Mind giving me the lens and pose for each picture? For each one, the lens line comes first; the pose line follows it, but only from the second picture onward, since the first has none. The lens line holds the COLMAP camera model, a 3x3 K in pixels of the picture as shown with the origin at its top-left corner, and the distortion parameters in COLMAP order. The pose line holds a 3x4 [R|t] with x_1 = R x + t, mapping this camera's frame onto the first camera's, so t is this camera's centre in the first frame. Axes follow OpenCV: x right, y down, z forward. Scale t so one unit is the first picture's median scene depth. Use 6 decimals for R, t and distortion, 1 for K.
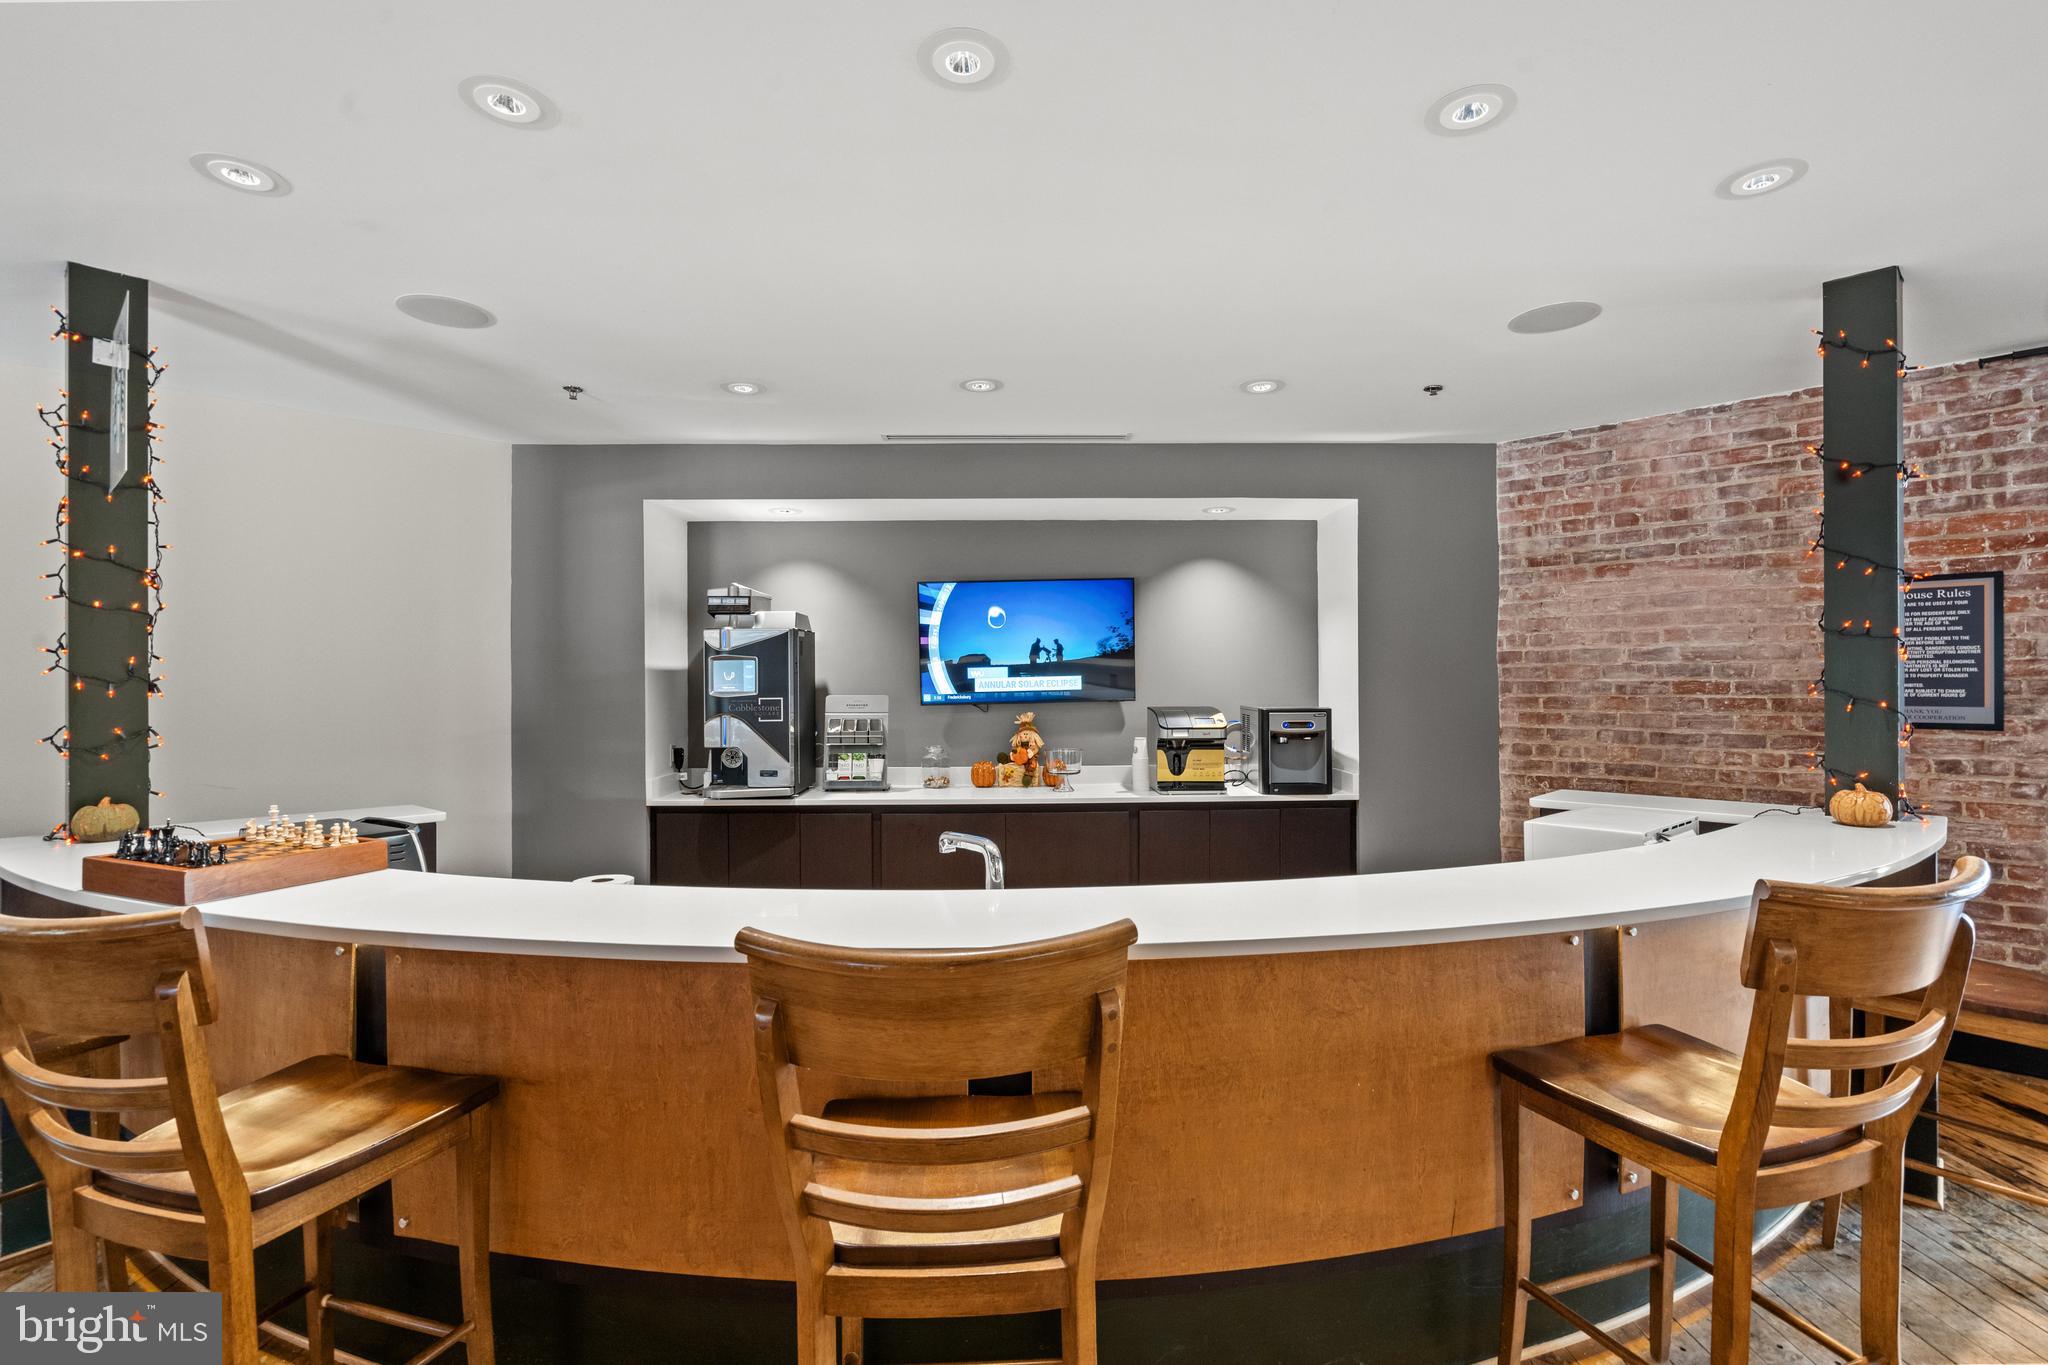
lens RADIAL K [[919.3, 0, 1034.1], [0, 919.3, 690.8], [0, 0, 1]] dist [-0.001830, 0.001095]
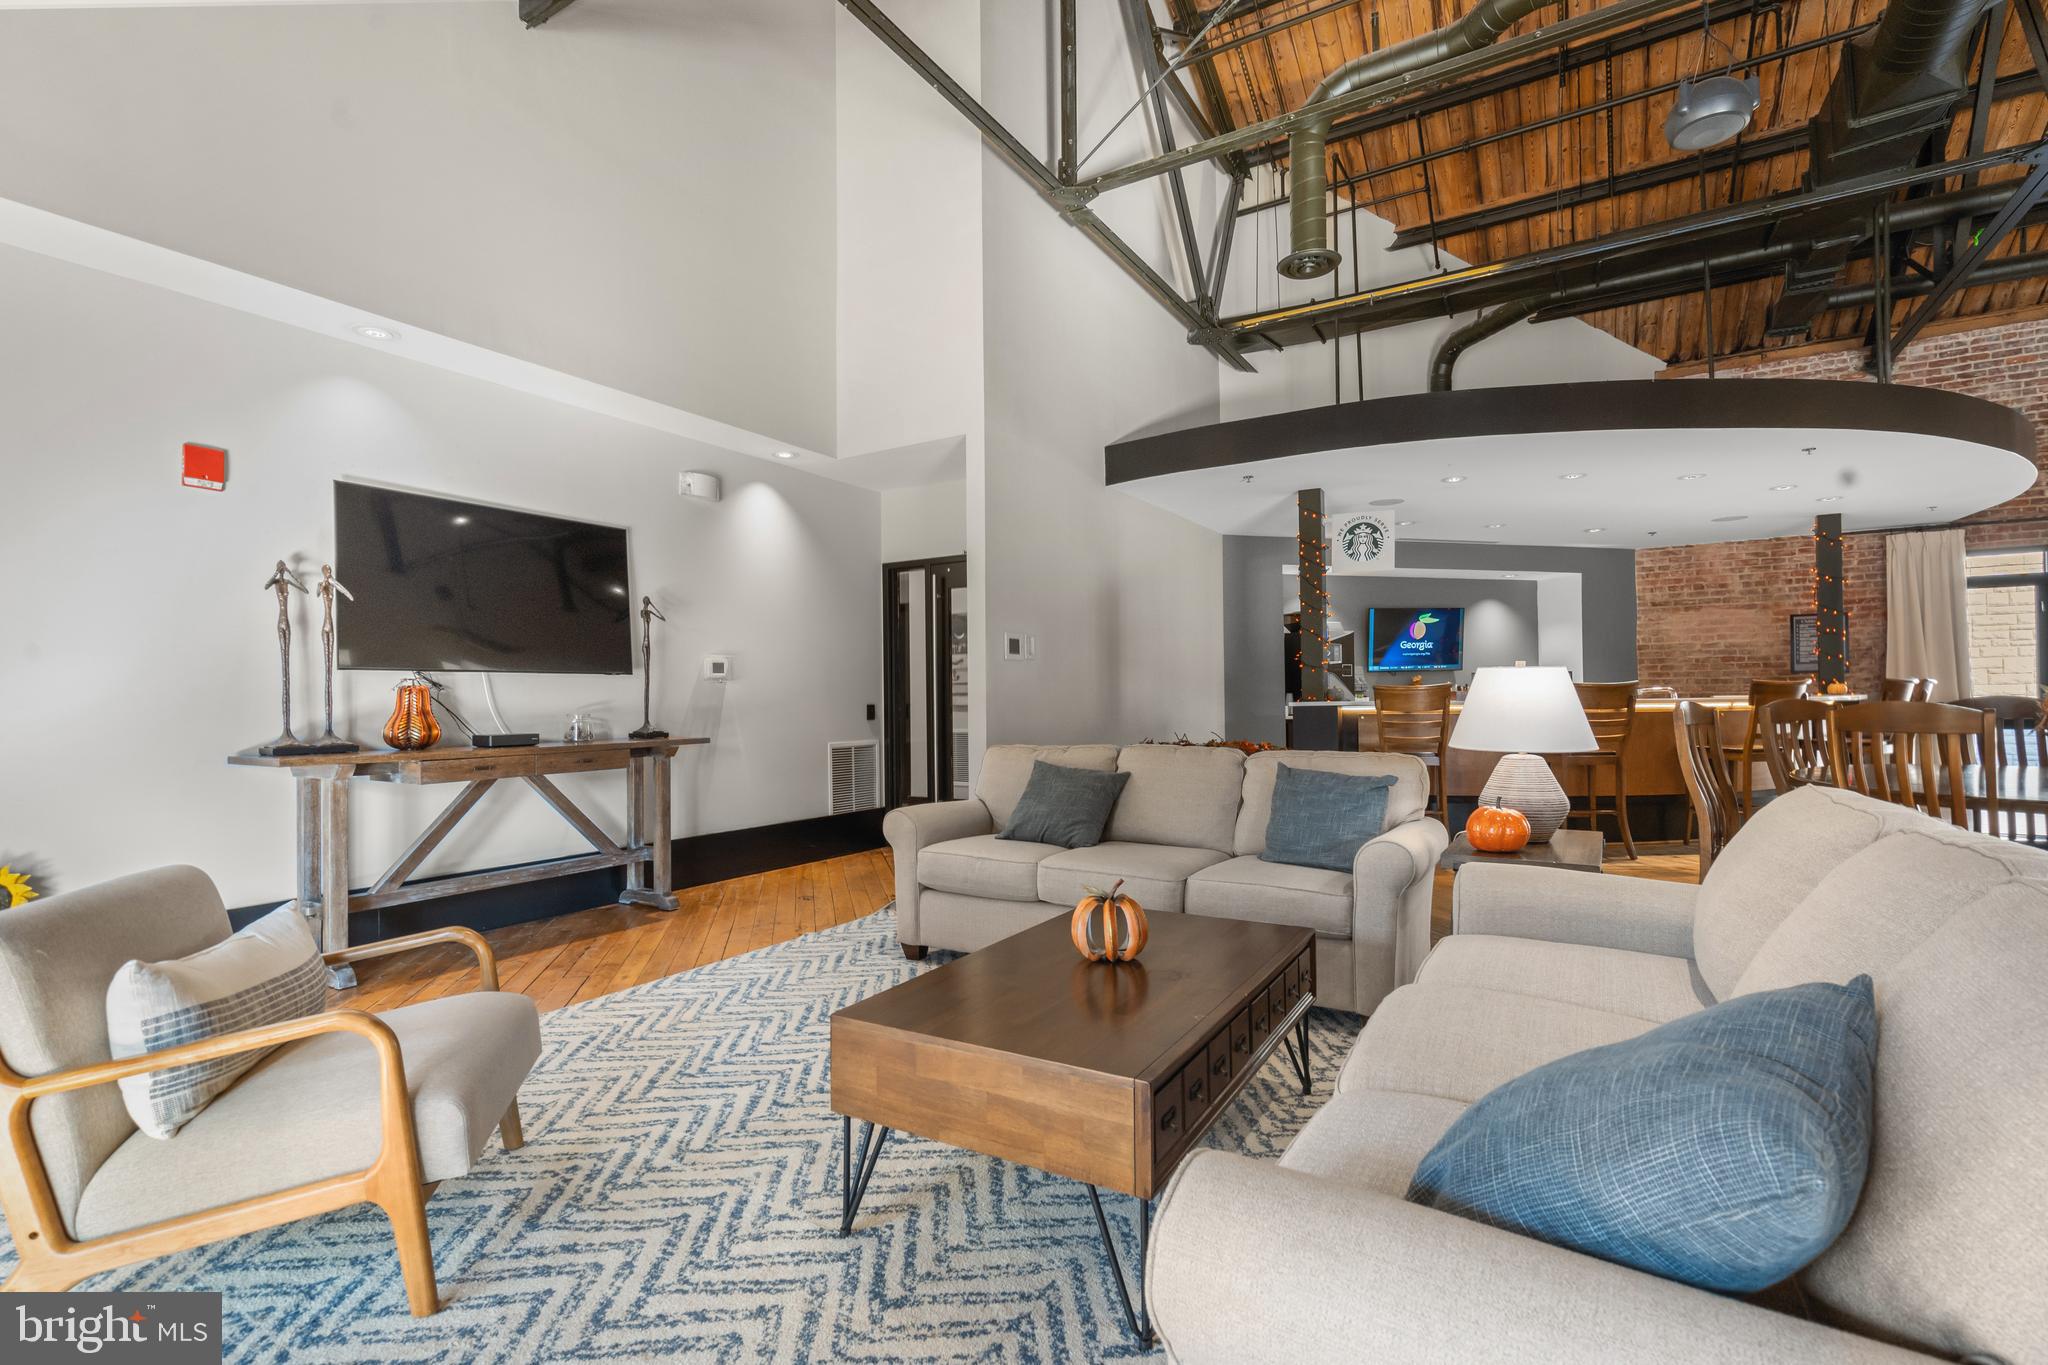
lens RADIAL K [[919.3, 0, 1035.4], [0, 919.3, 696.6], [0, 0, 1]] dist [-0.001830, 0.001095]
pose [[0.977175, -0.004890, 0.212381, -1.437991], [0.007541, 0.999903, -0.011674, 0.100691], [-0.212304, 0.013009, 0.977117, -0.872655]]
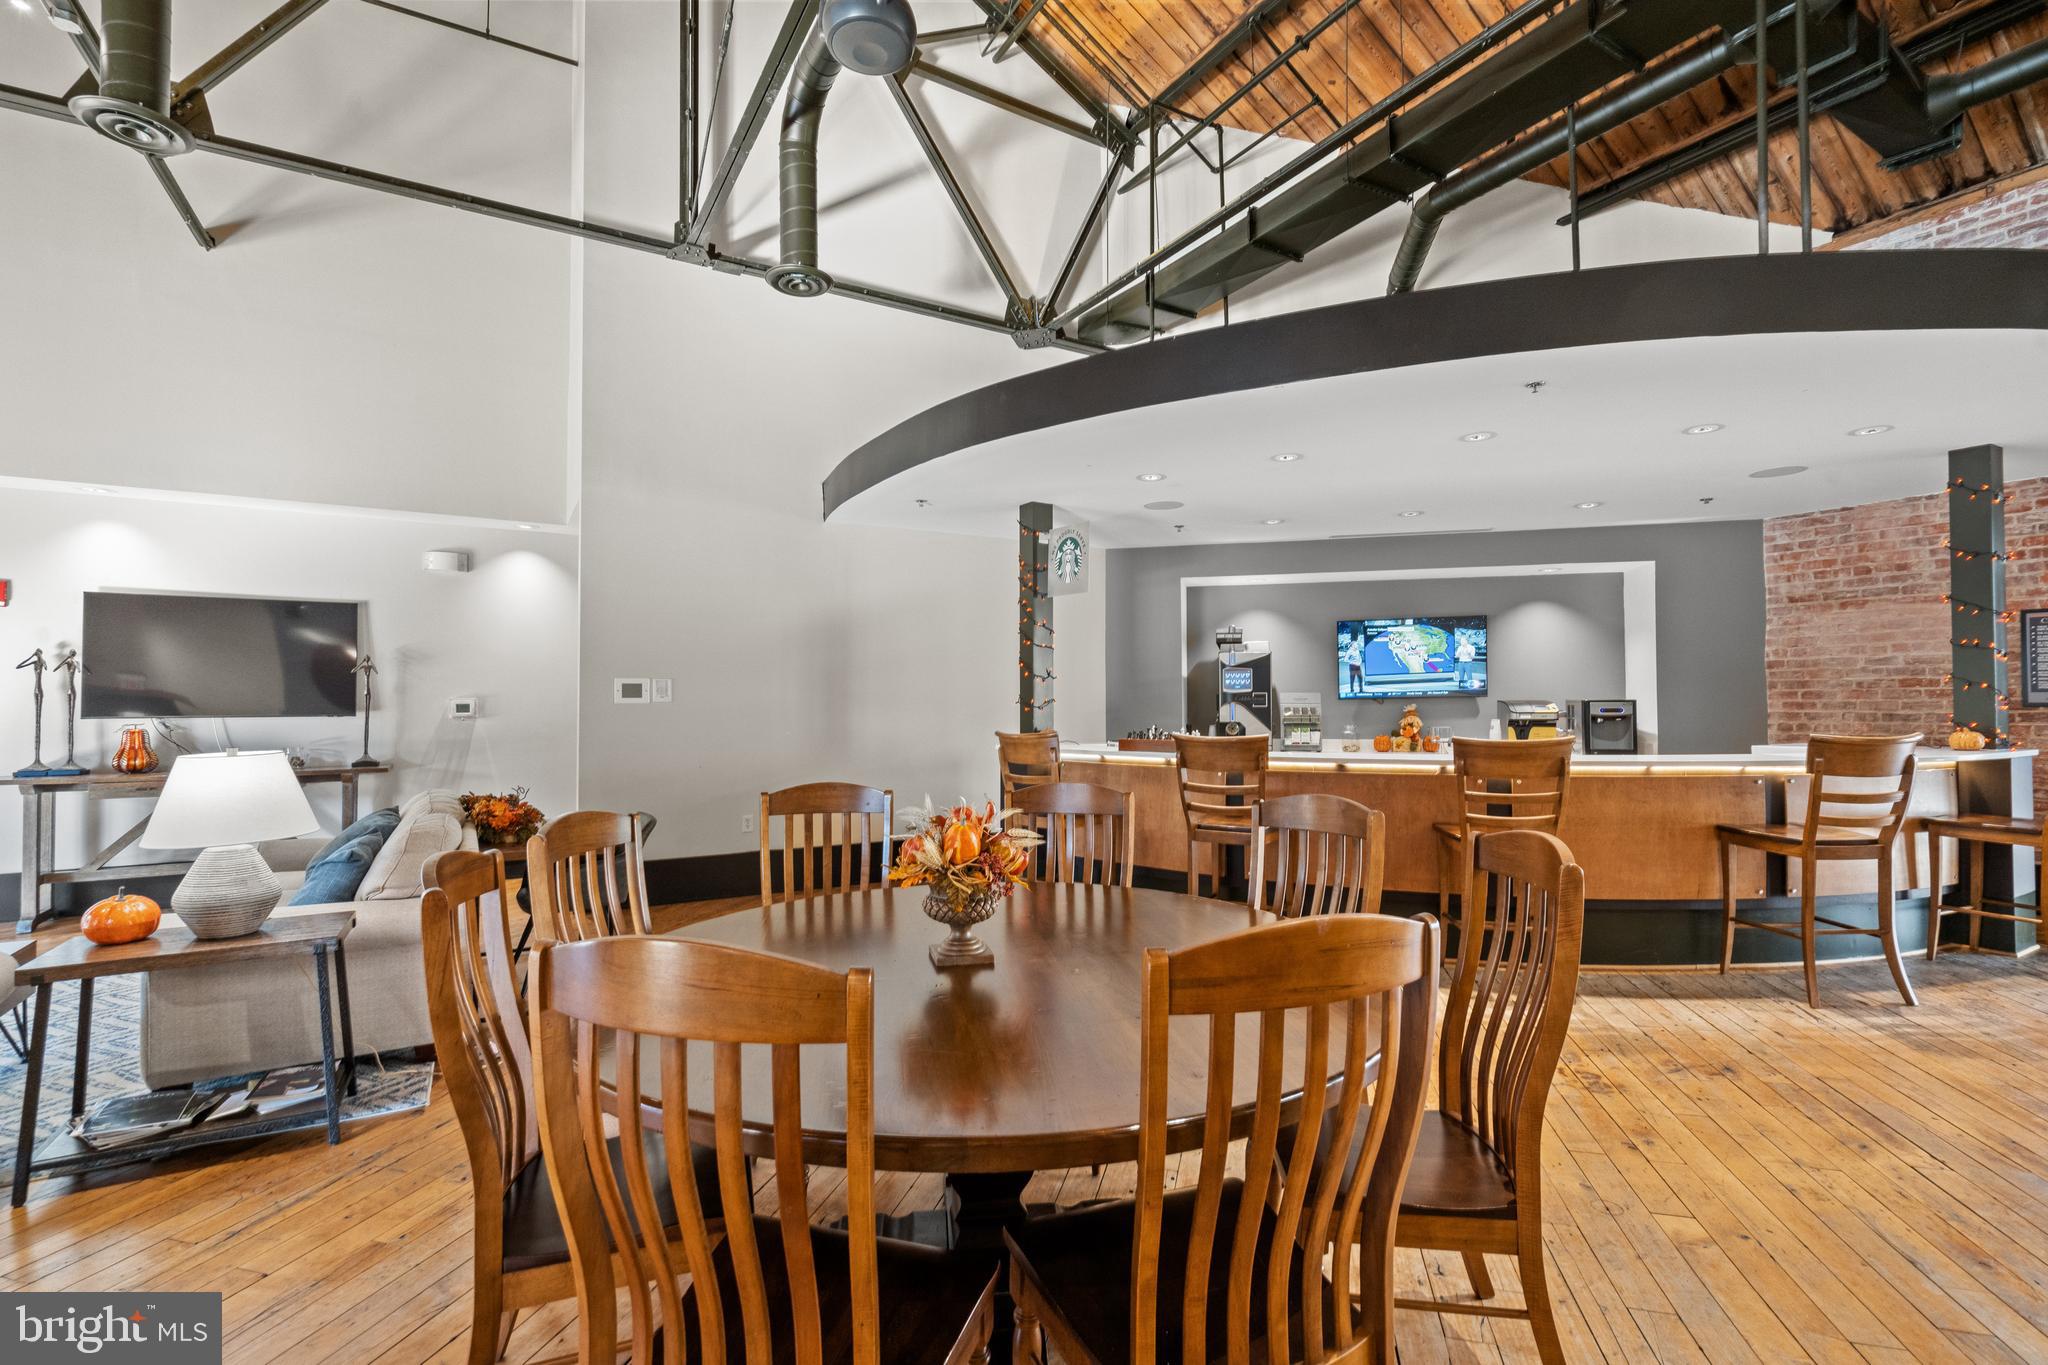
lens RADIAL K [[919.3, 0, 1025.0], [0, 919.3, 696.4], [0, 0, 1]] dist [-0.001830, 0.001095]
pose [[0.963663, -0.001609, -0.267115, -0.258531], [-0.003080, 0.999848, -0.017135, 0.045743], [0.267102, 0.017335, 0.963512, -0.774693]]
